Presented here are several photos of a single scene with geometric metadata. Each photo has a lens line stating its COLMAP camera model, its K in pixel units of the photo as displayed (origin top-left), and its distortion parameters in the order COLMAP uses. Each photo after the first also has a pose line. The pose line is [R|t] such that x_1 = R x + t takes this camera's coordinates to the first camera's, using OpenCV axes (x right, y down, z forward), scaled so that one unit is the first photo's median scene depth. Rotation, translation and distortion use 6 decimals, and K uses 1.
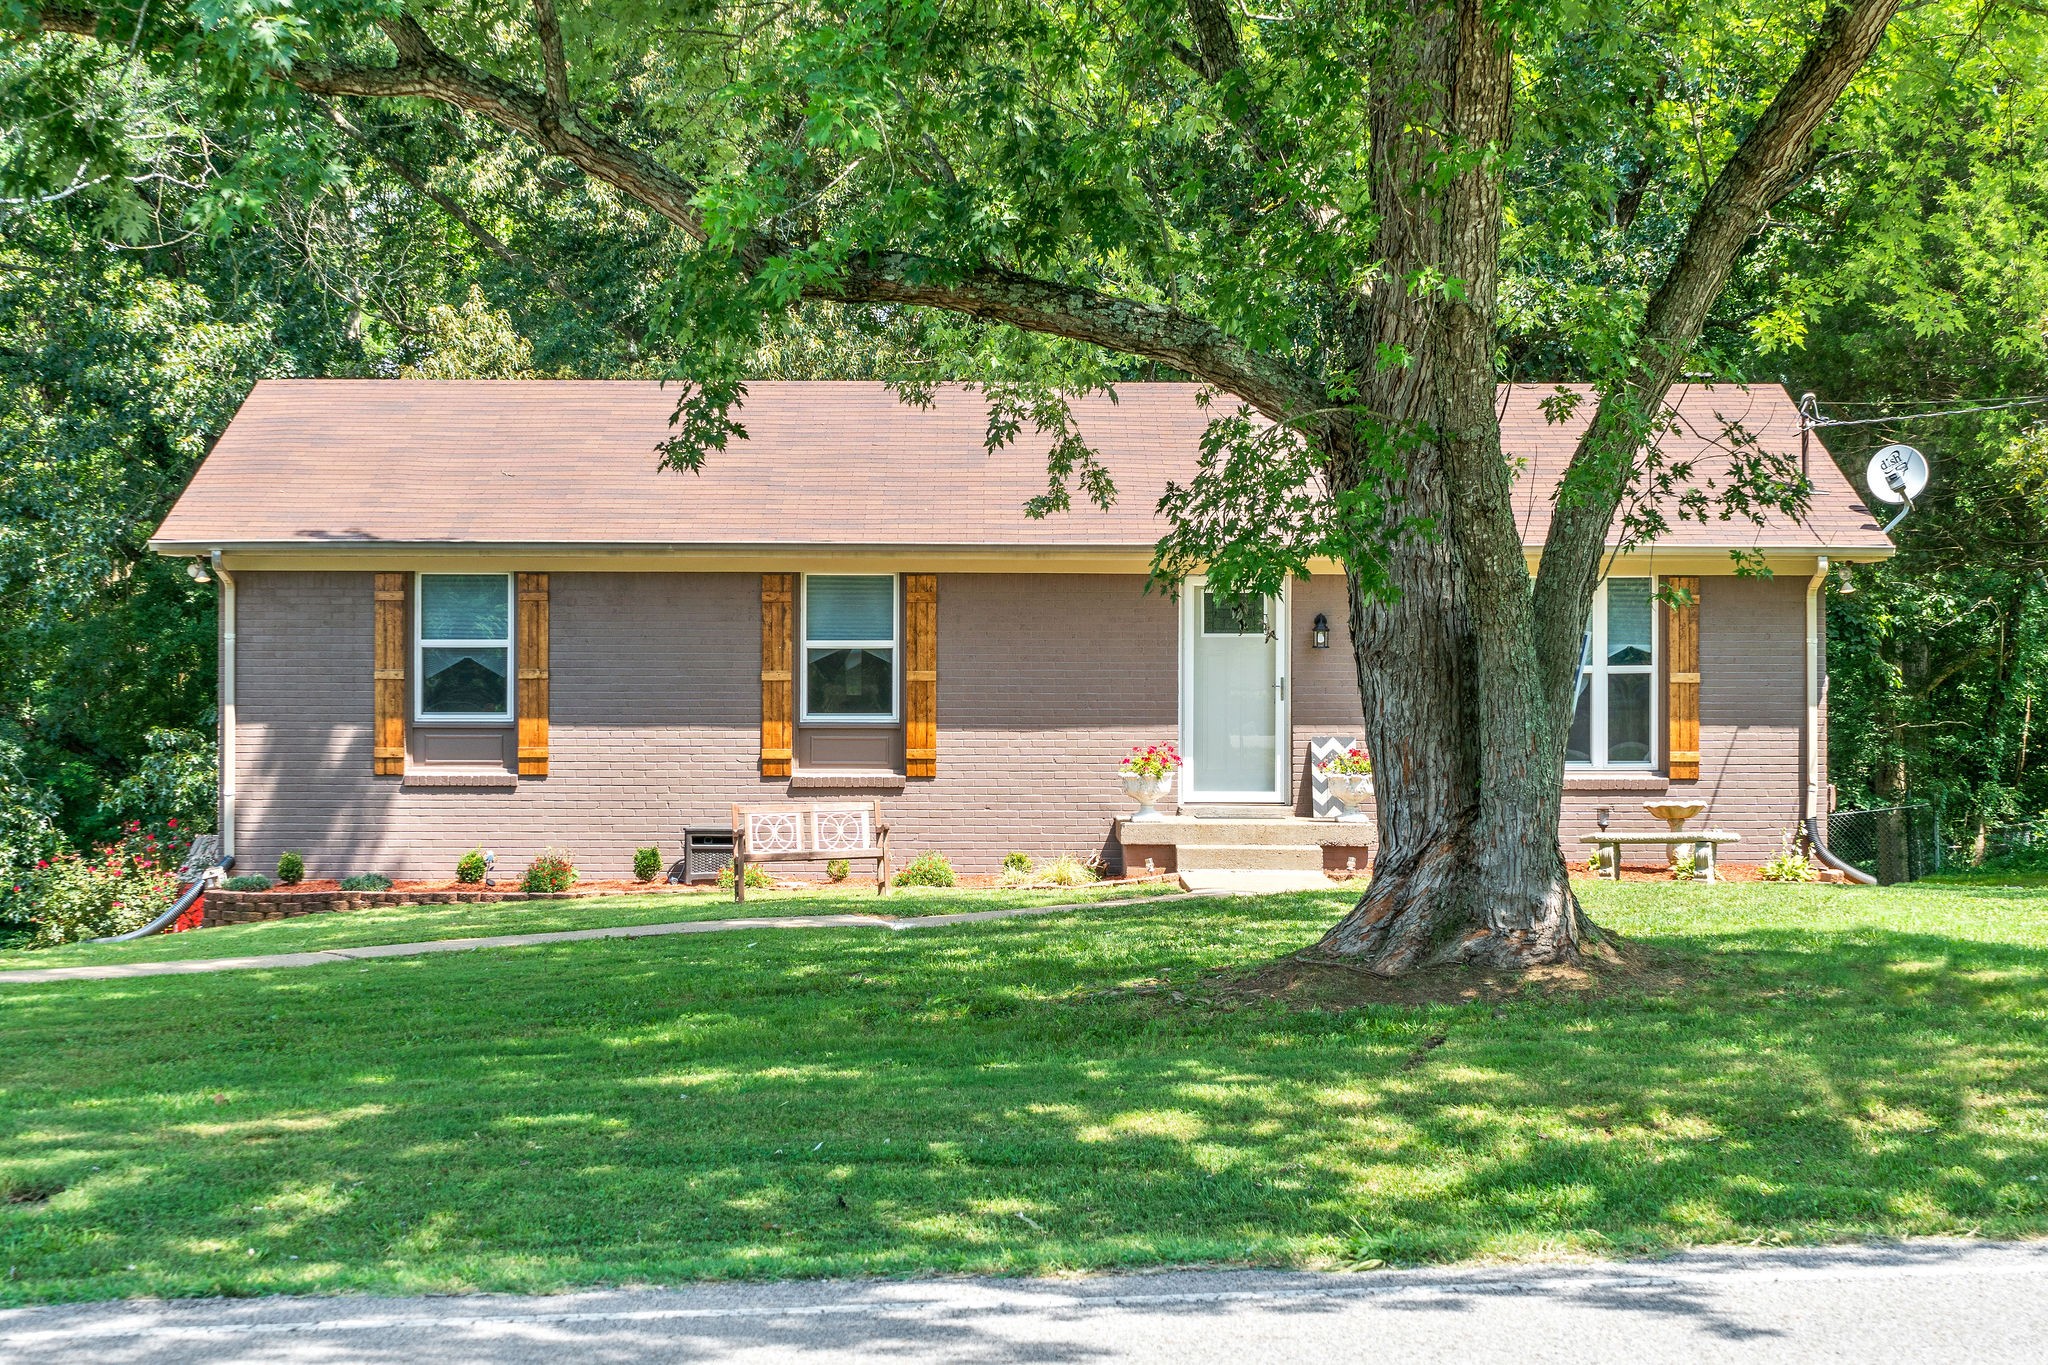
lens RADIAL K [[3351.3, 0, 1020.8], [0, 3351.3, 629.6], [0, 0, 1]] dist [-0.039782, -0.048533]
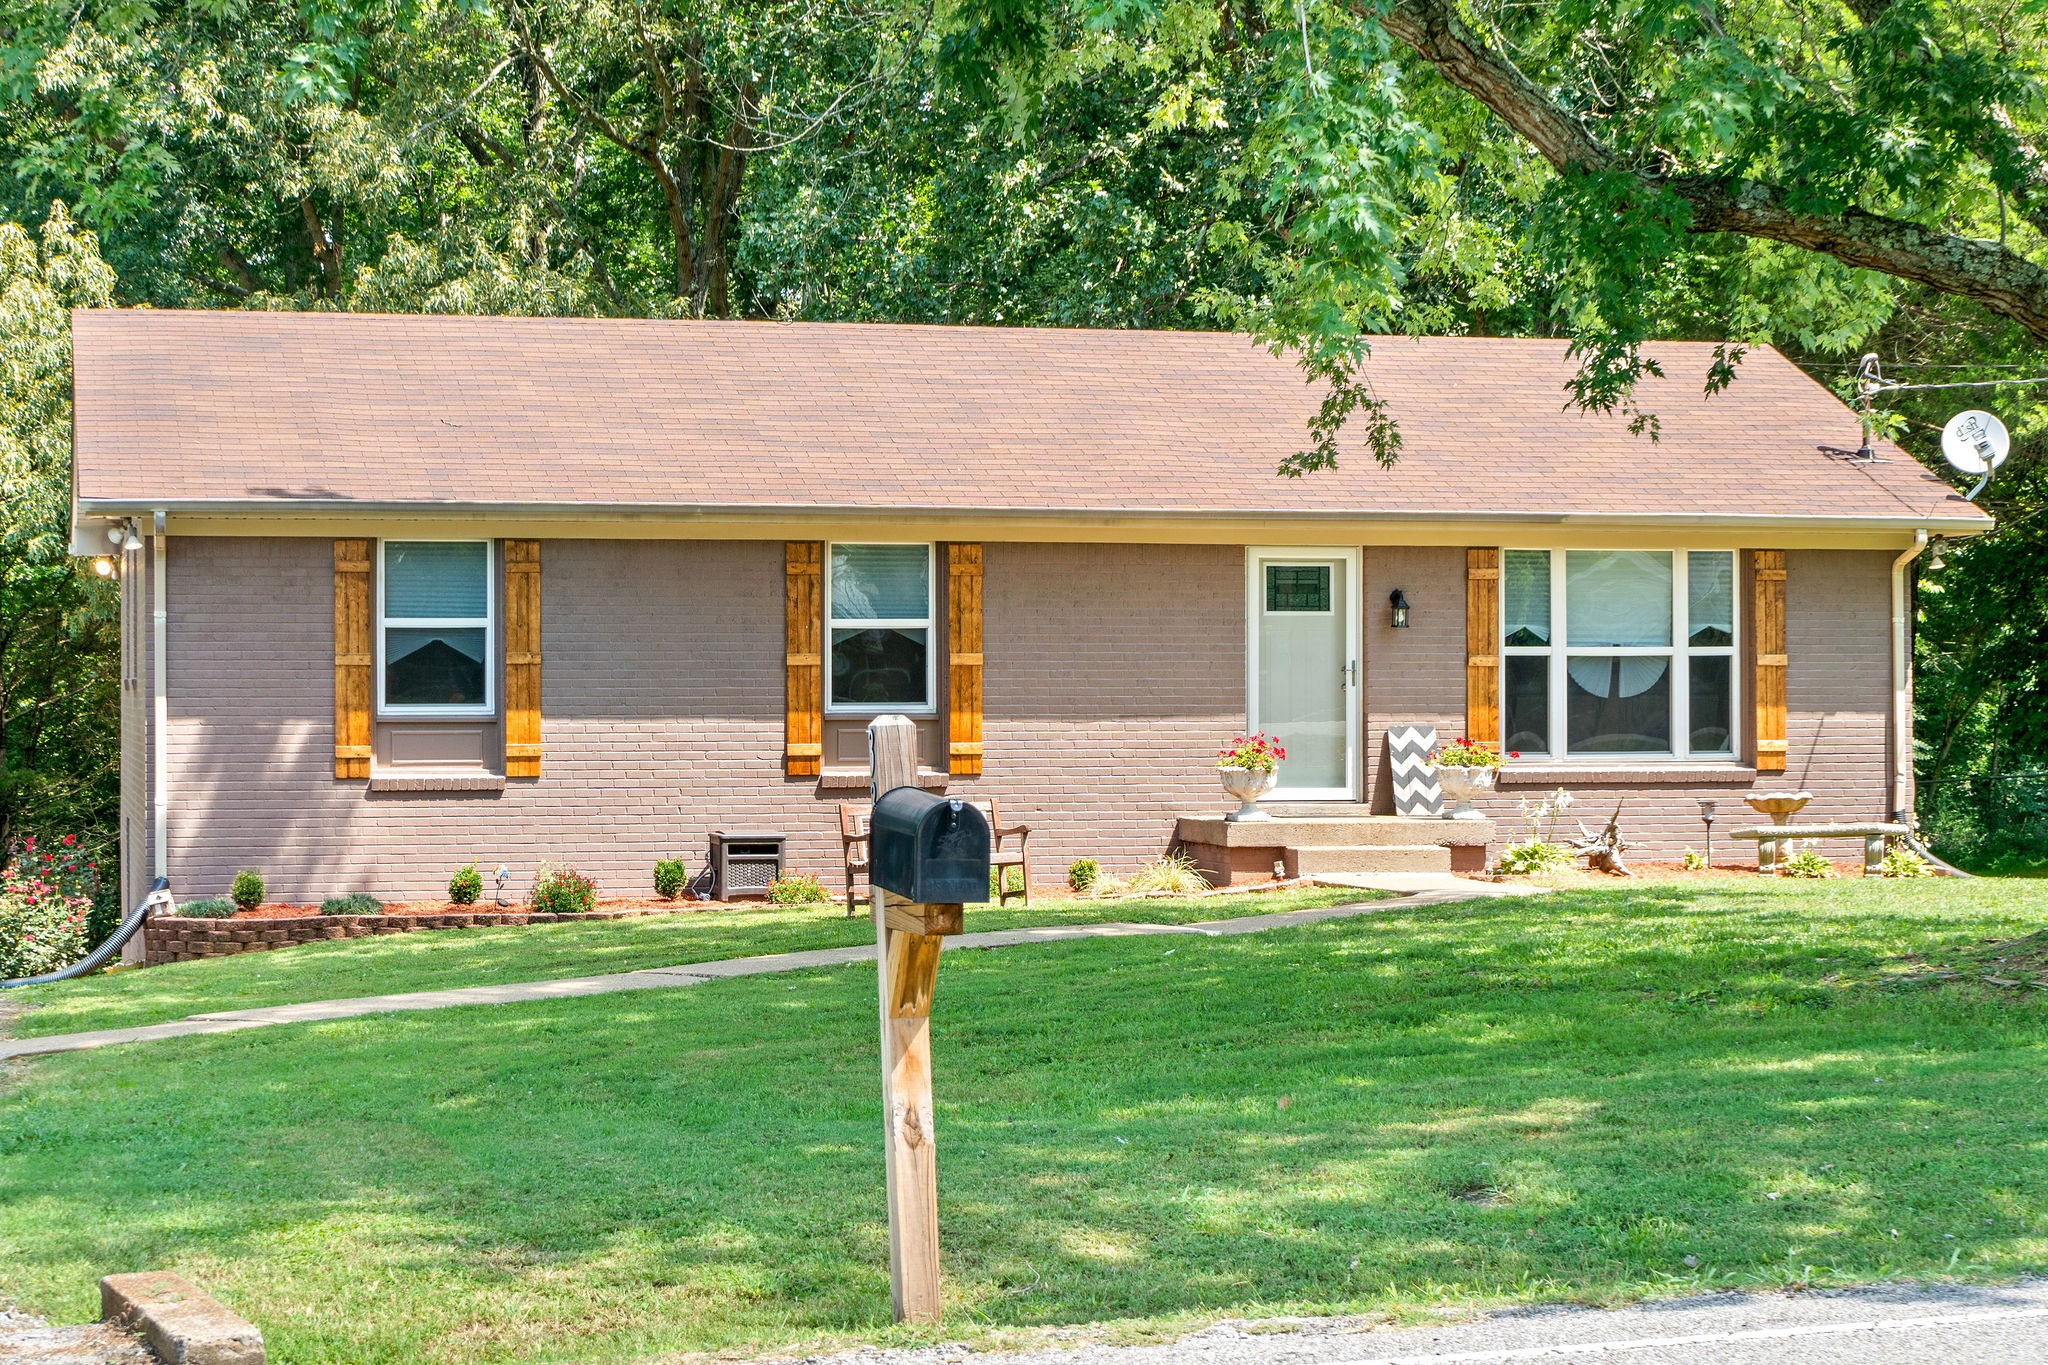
lens RADIAL K [[3949.9, 0, 1024.0], [0, 3949.9, 682.5], [0, 0, 1]] dist [-0.043811, -0.070668]
pose [[0.971311, -0.003563, 0.237788, -0.260623], [0.000600, 0.999921, 0.012535, 0.006880], [-0.237814, -0.012033, 0.971236, -0.007151]]
